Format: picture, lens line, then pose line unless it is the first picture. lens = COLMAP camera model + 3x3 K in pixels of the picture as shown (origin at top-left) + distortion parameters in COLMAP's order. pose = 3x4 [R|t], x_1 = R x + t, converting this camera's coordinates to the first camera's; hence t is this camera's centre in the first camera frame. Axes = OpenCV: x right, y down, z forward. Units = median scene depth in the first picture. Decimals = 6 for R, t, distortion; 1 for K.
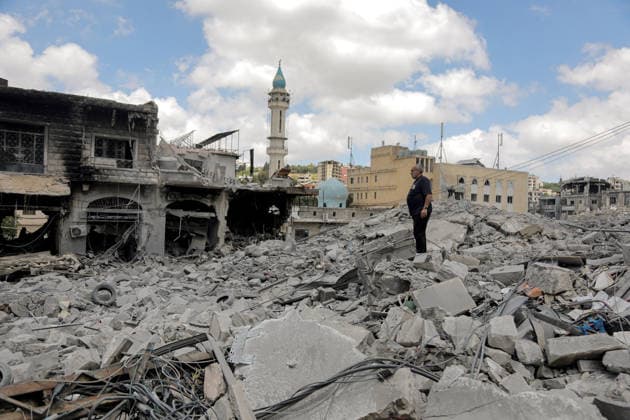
lens RADIAL K [[509.0, 0, 317.9], [0, 509.0, 215.0], [0, 0, 1]] dist [-0.040715, 0.046433]
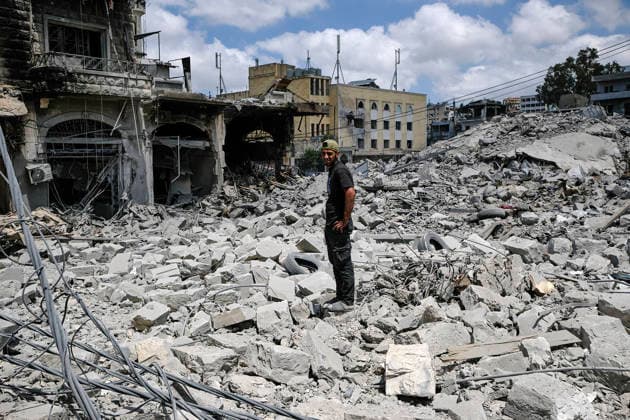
lens RADIAL K [[598.9, 0, 313.5], [0, 598.9, 215.1], [0, 0, 1]] dist [-0.009417, 0.000000]
pose [[0.954805, -0.071256, 0.288566, -0.365256], [0.041629, 0.993329, 0.107543, 0.017176], [-0.294304, -0.090670, 0.951401, 0.184928]]
